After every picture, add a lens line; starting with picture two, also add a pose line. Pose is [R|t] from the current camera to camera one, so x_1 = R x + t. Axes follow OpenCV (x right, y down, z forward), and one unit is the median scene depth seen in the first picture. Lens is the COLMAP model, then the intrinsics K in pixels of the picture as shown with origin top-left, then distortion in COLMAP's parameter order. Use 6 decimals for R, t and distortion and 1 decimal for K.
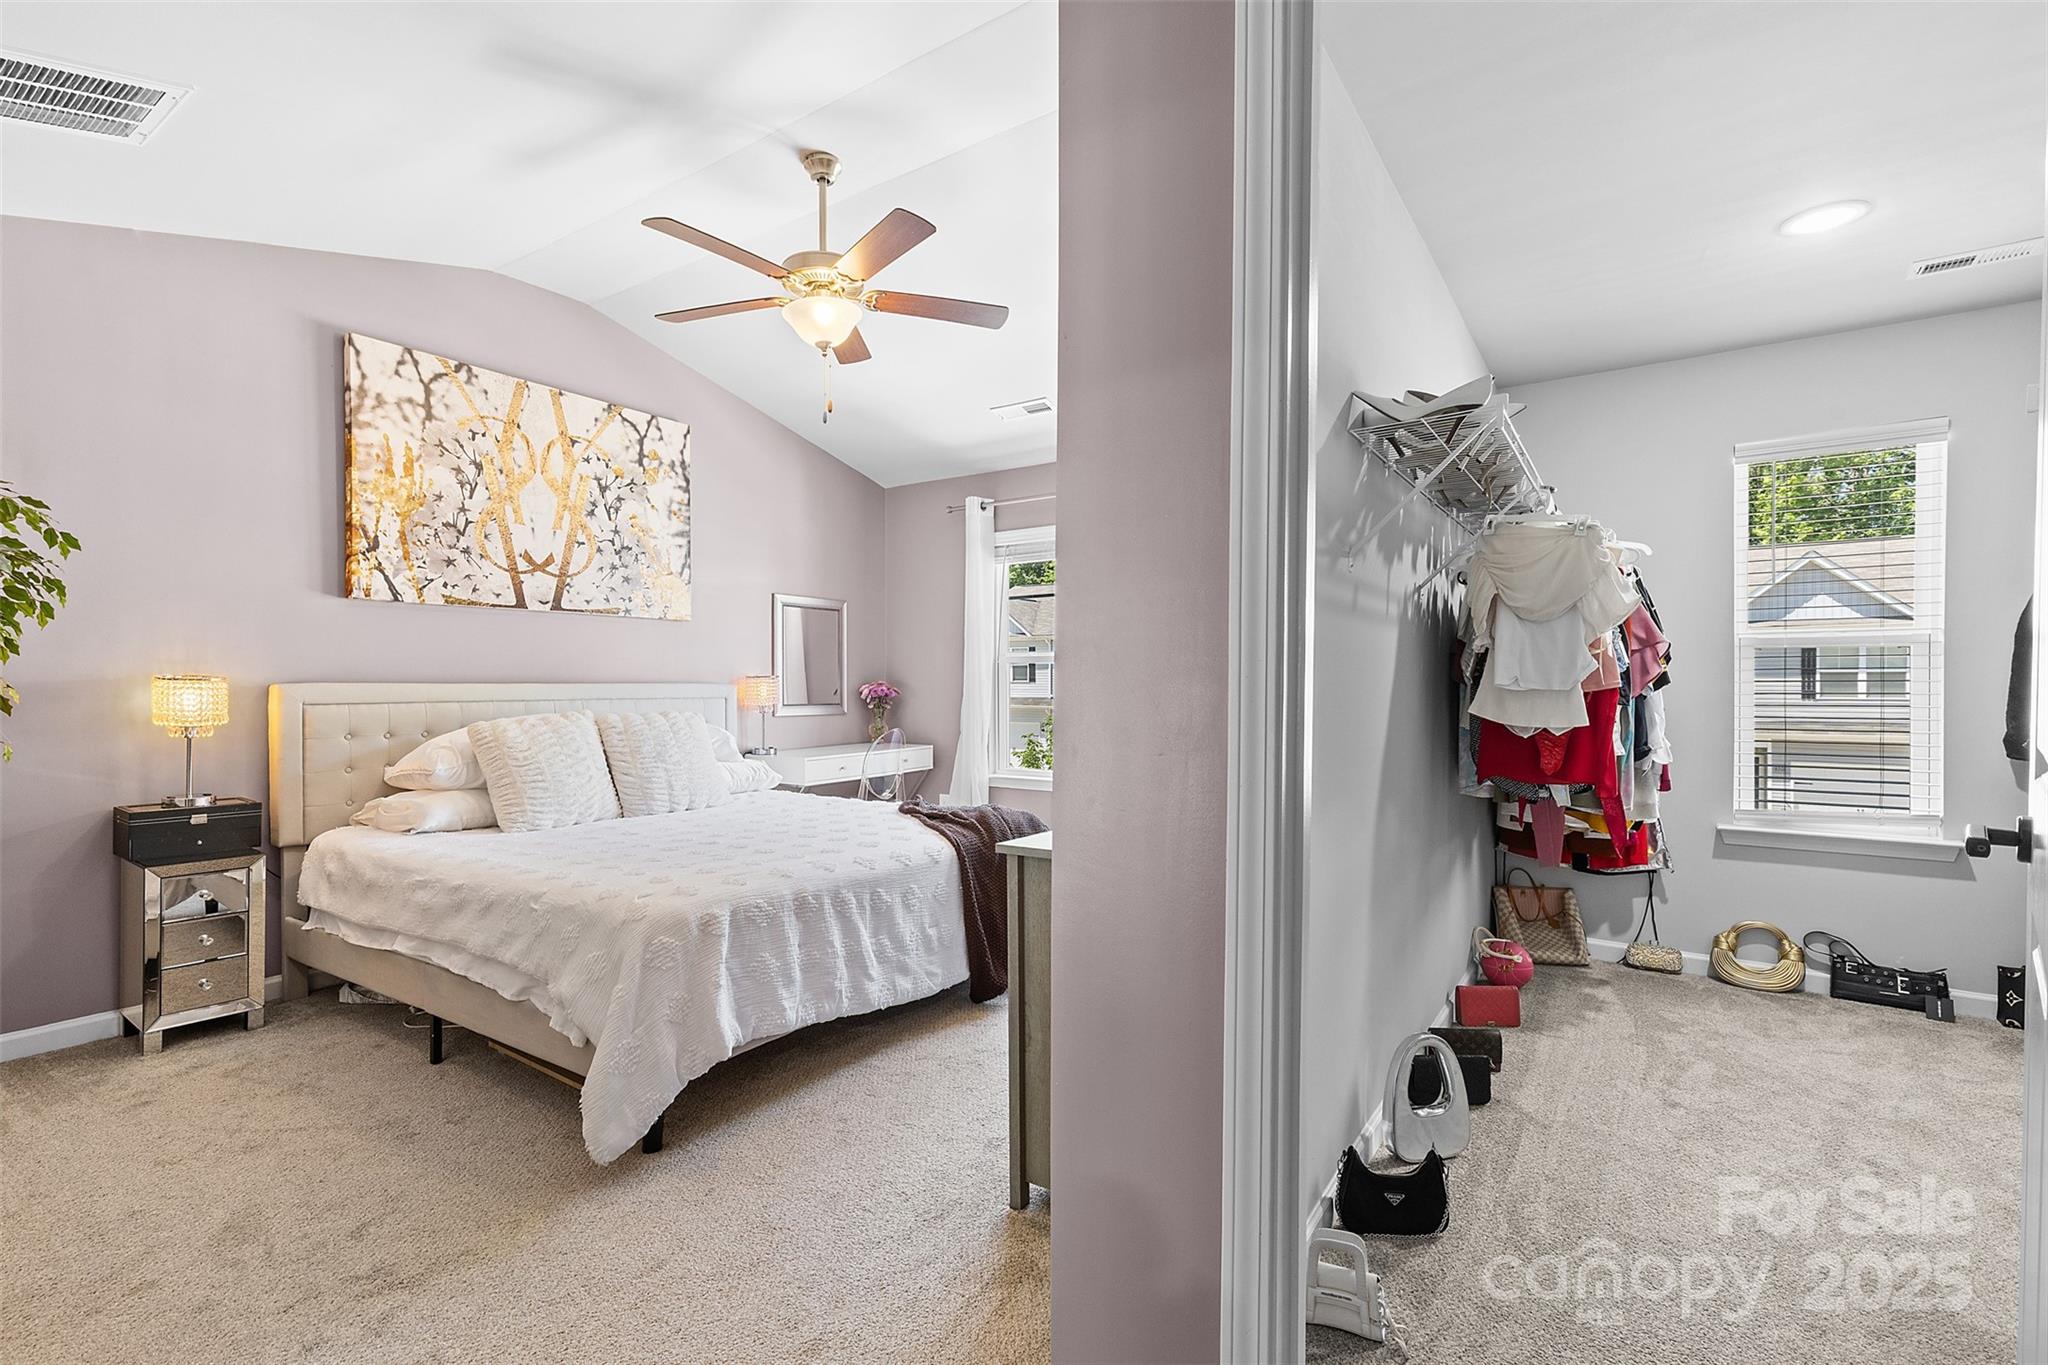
lens RADIAL K [[915.2, 0, 1024.3], [0, 915.2, 701.8], [0, 0, 1]] dist [-0.001251, -0.000980]
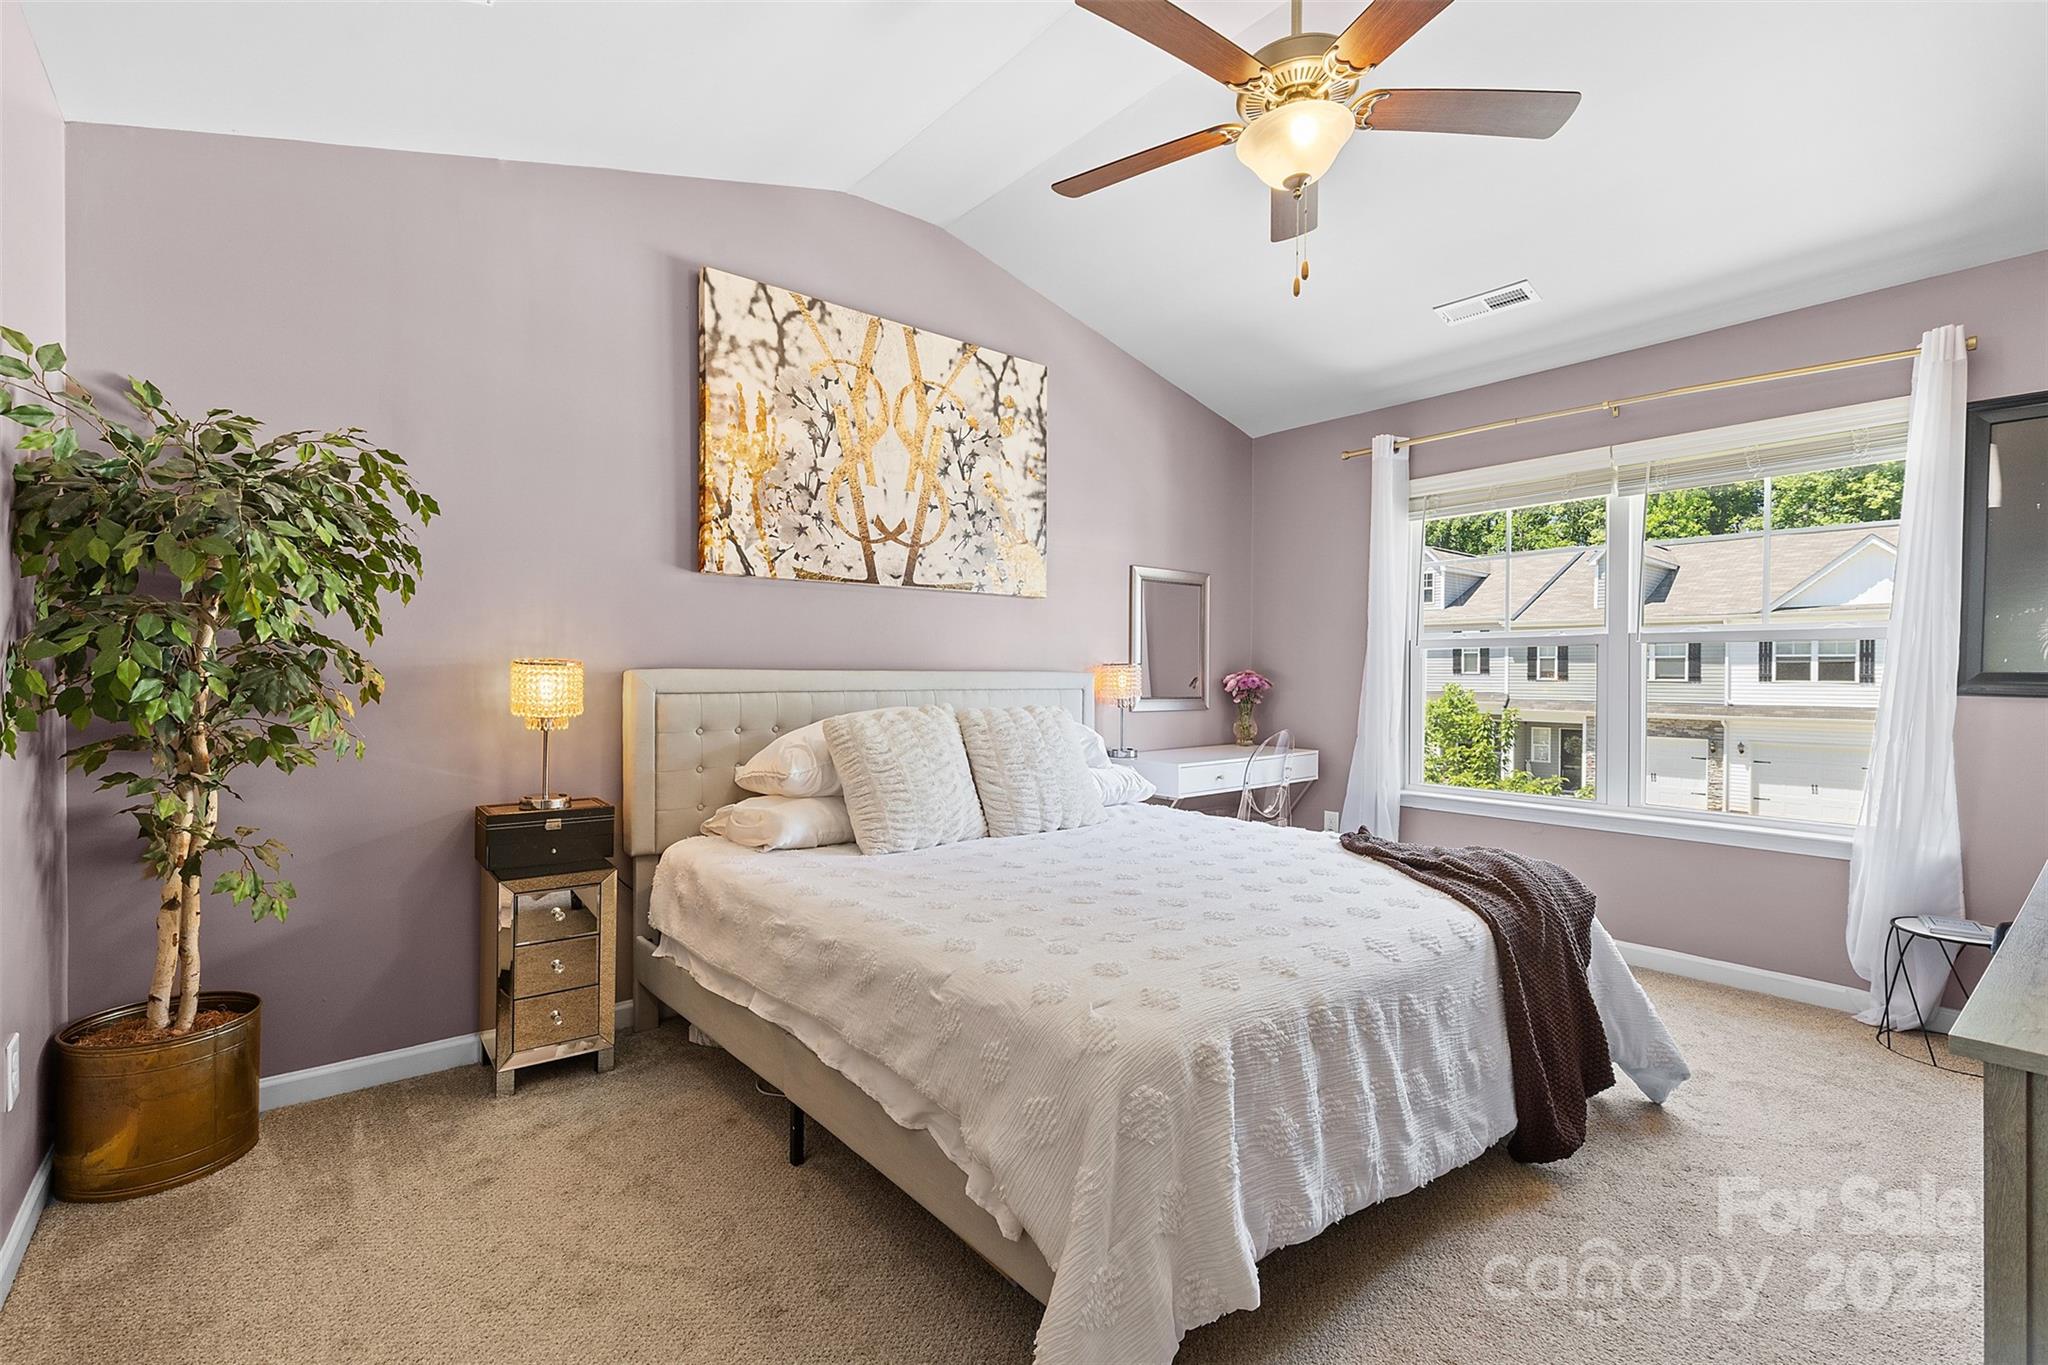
lens RADIAL K [[915.2, 0, 1024.3], [0, 915.2, 701.8], [0, 0, 1]] dist [-0.001251, -0.000980]
pose [[0.958032, 0.015258, -0.286255, -0.189475], [-0.012027, 0.999843, 0.013041, -0.004353], [0.286409, -0.009051, 0.958065, 0.247294]]
